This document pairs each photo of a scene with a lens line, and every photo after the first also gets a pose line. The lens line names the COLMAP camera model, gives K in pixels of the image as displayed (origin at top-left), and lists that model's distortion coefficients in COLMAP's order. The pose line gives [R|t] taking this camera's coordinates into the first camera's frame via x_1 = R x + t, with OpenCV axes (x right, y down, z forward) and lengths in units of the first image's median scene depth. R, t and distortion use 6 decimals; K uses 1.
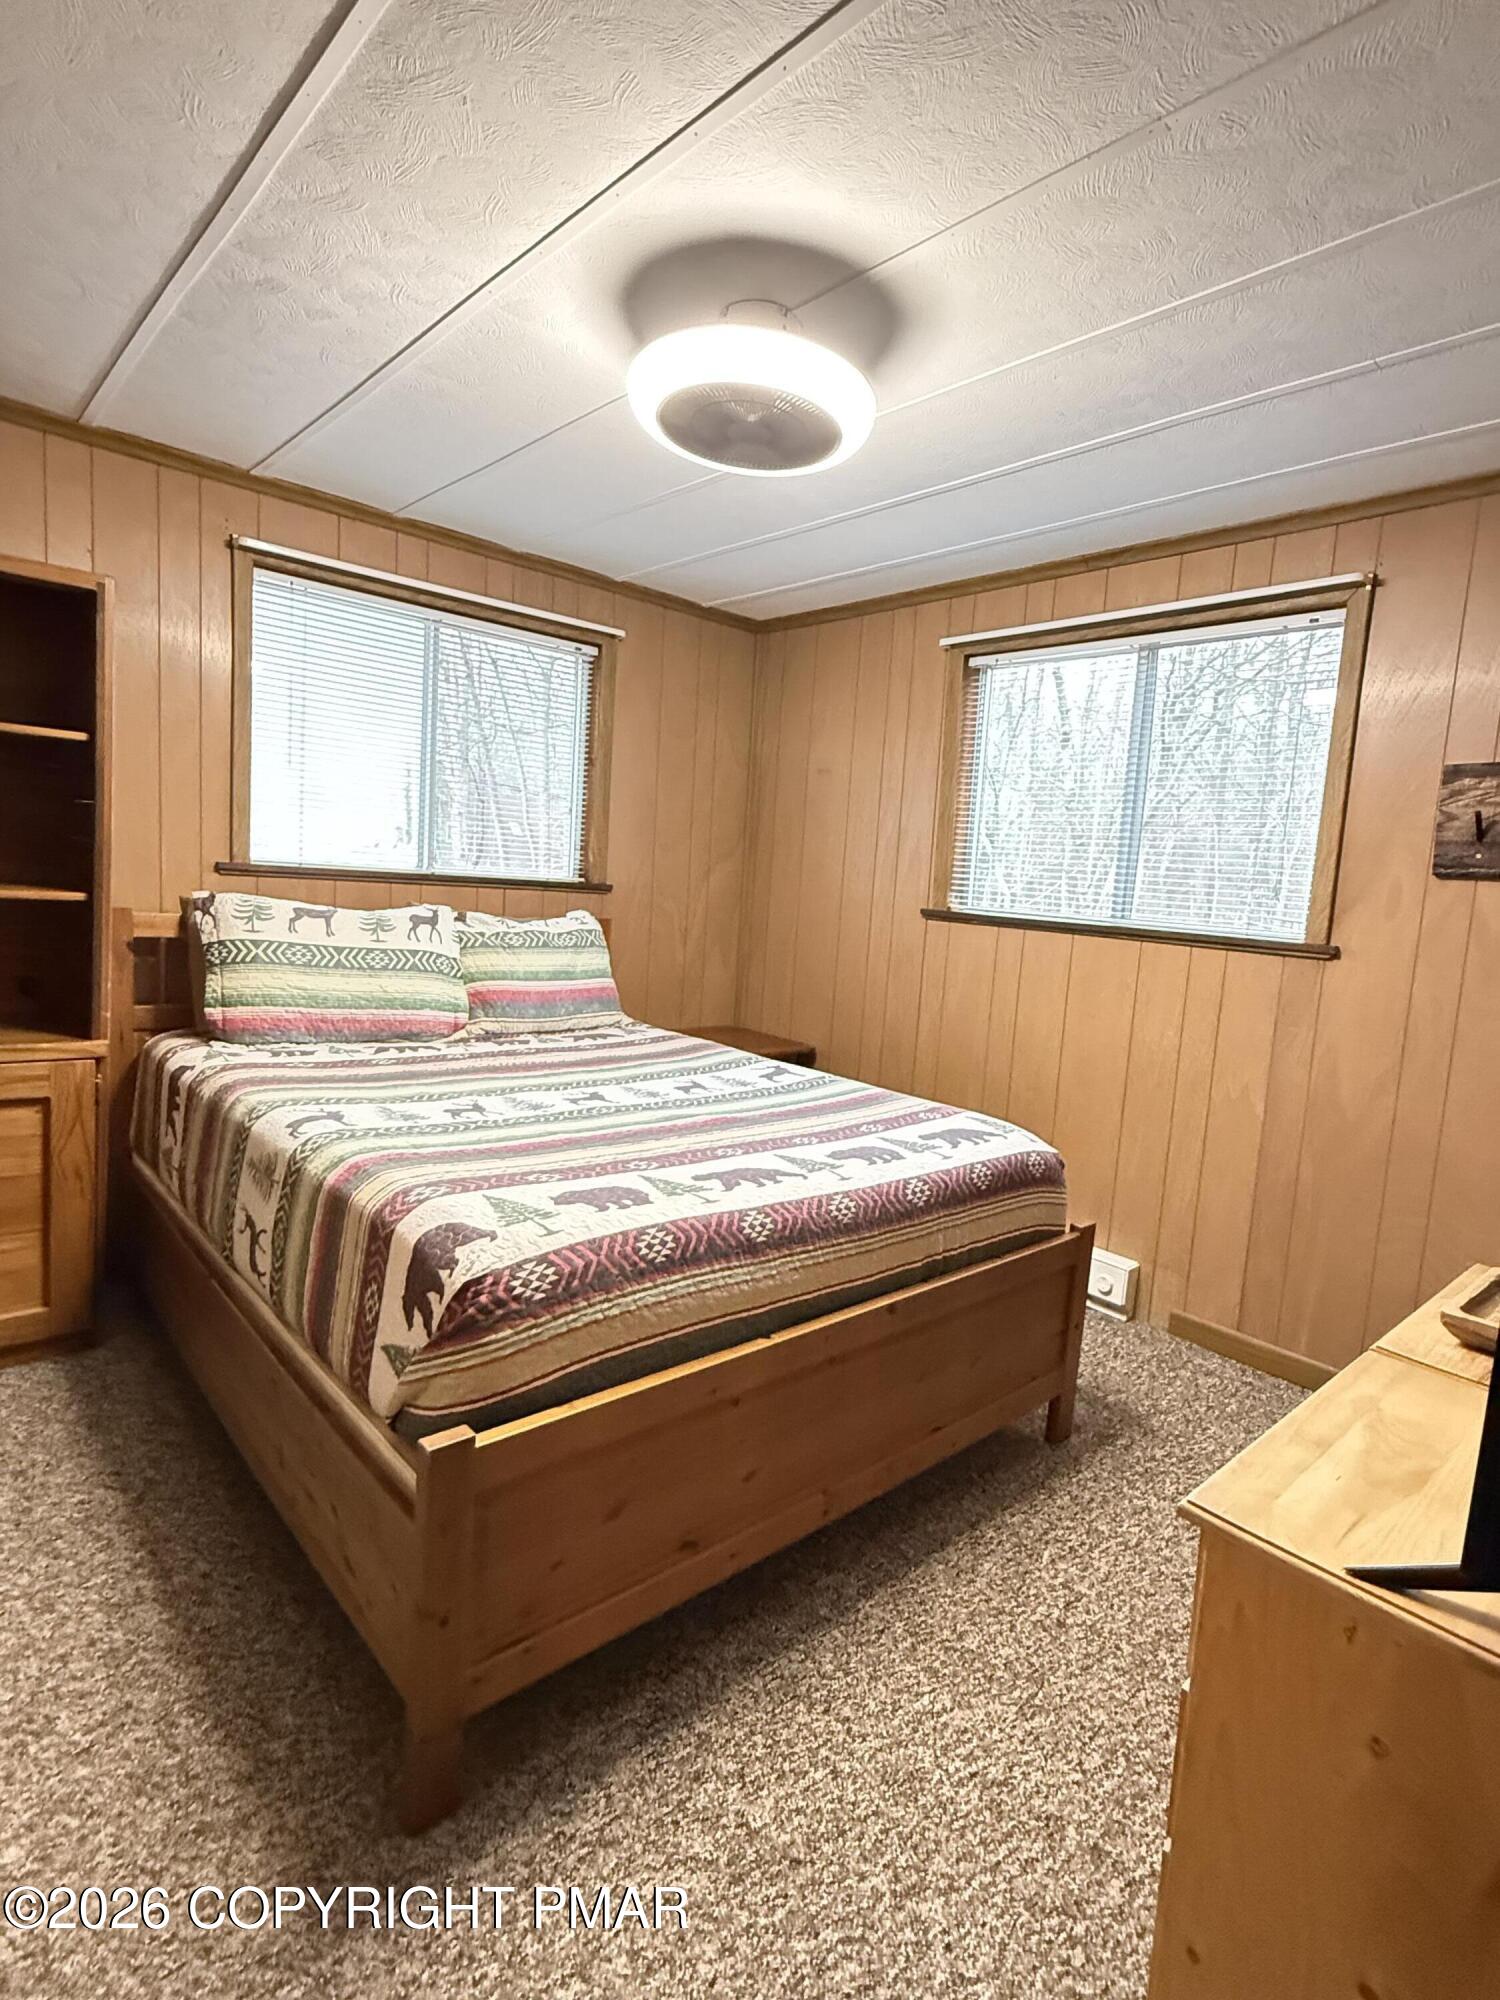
lens RADIAL K [[1021.3, 0, 748.5], [0, 1021.3, 1004.3], [0, 0, 1]] dist [0.003097, 0.000387]
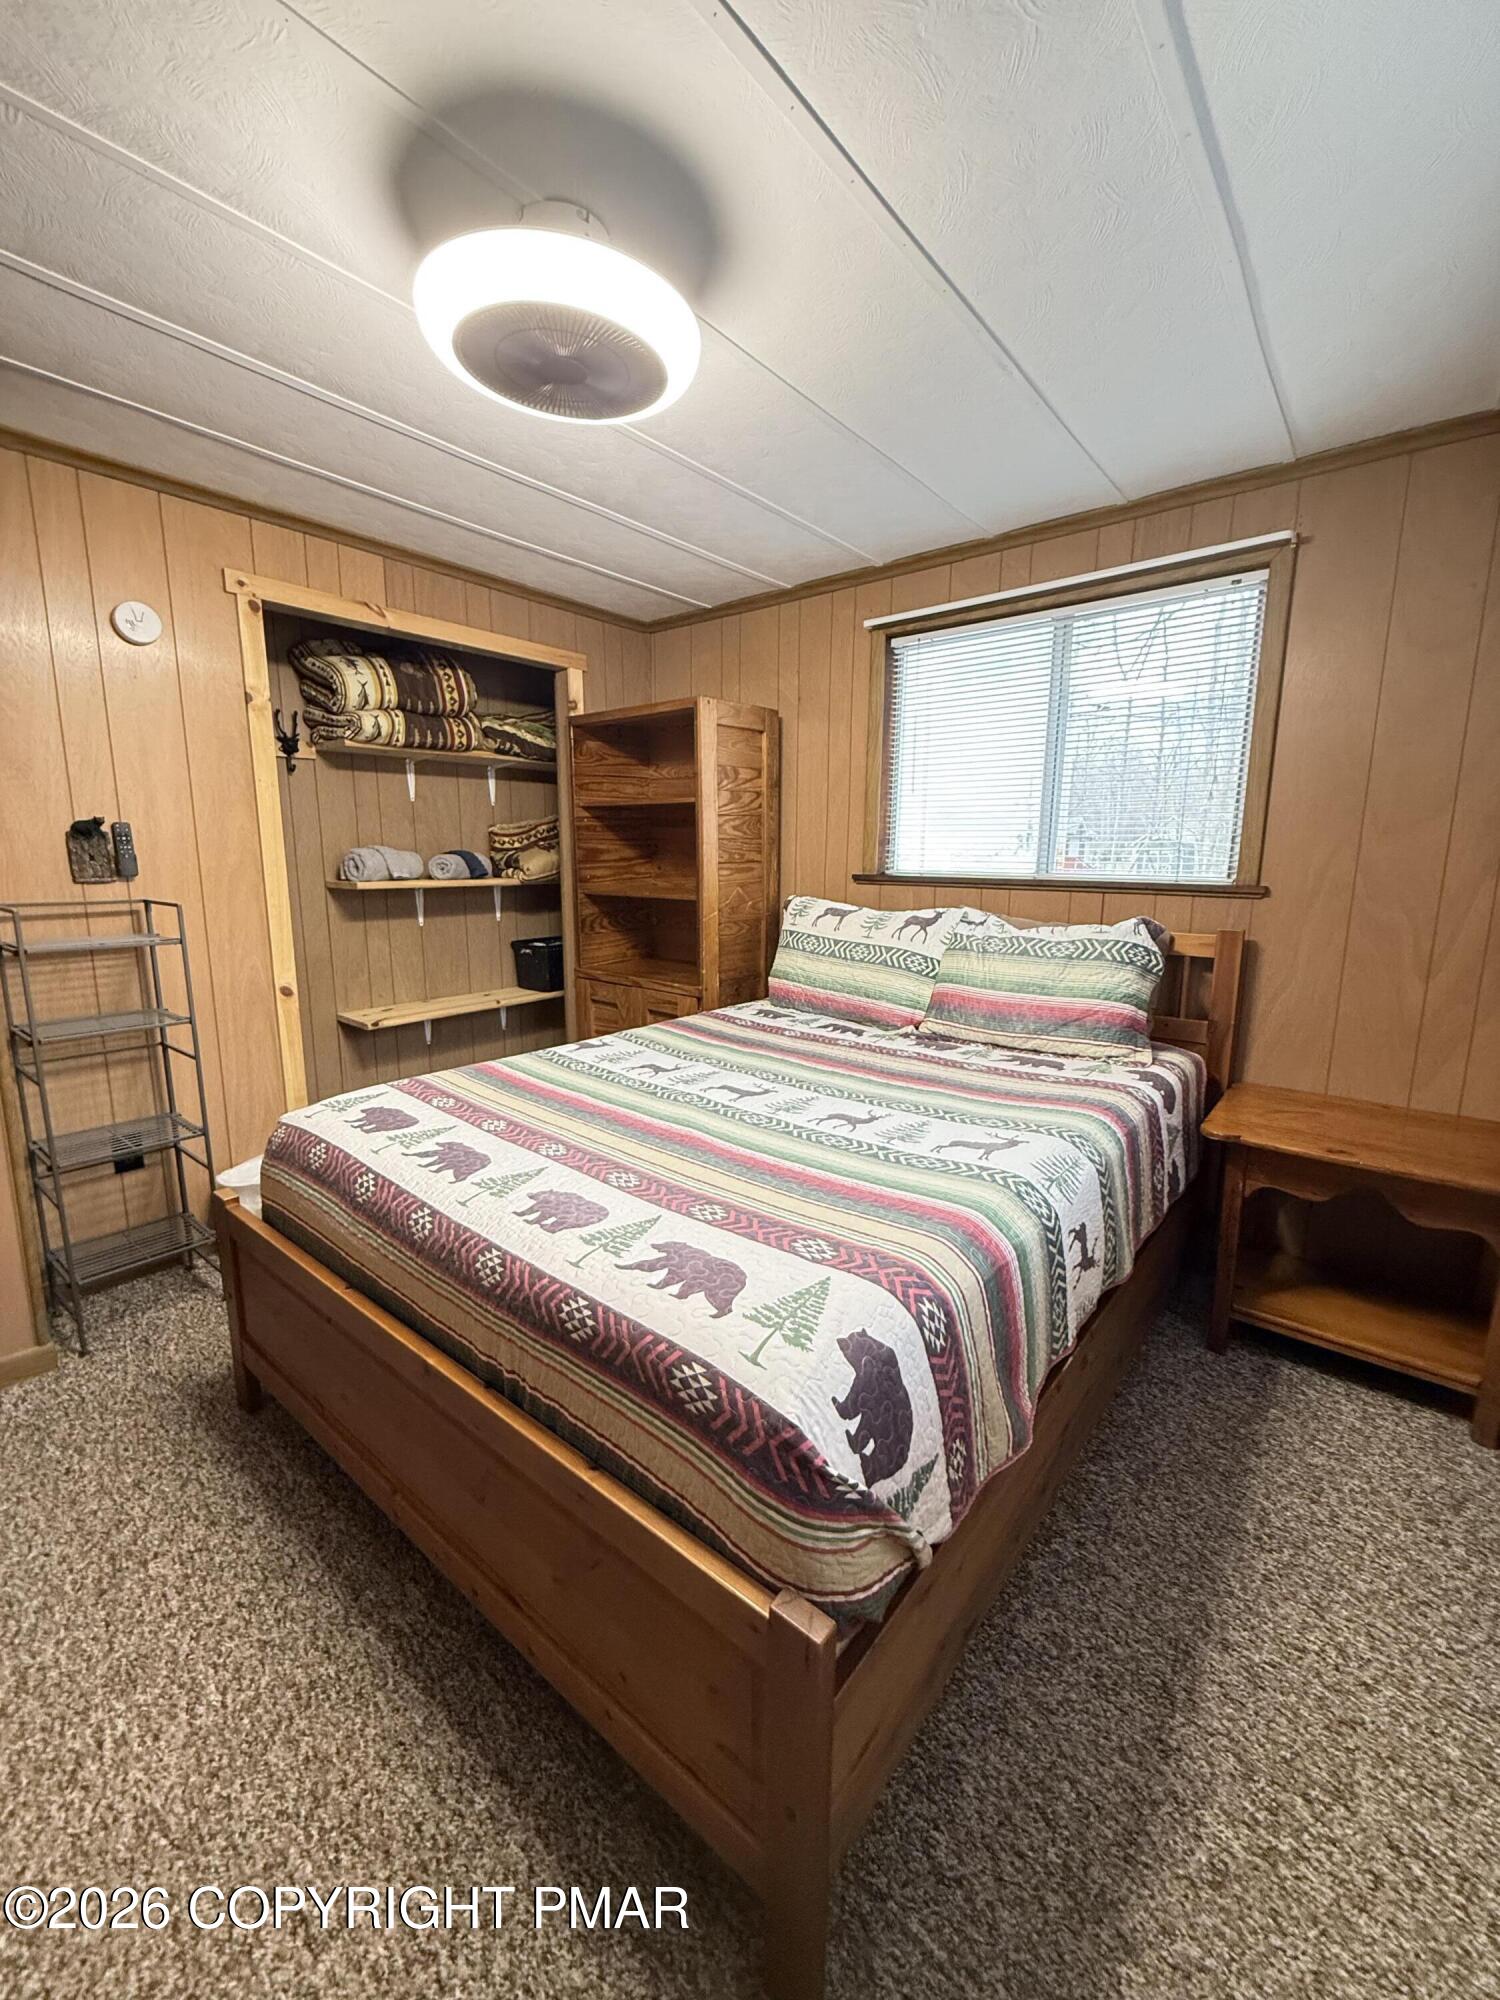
lens RADIAL K [[798.1, 0, 753.5], [0, 798.1, 997.5], [0, 0, 1]] dist [0.001908, 0.000427]
pose [[0.152841, 0.113732, -0.981685, 0.811485], [-0.117014, 0.988451, 0.096298, -0.103874], [0.981299, 0.100153, 0.164384, 1.145631]]
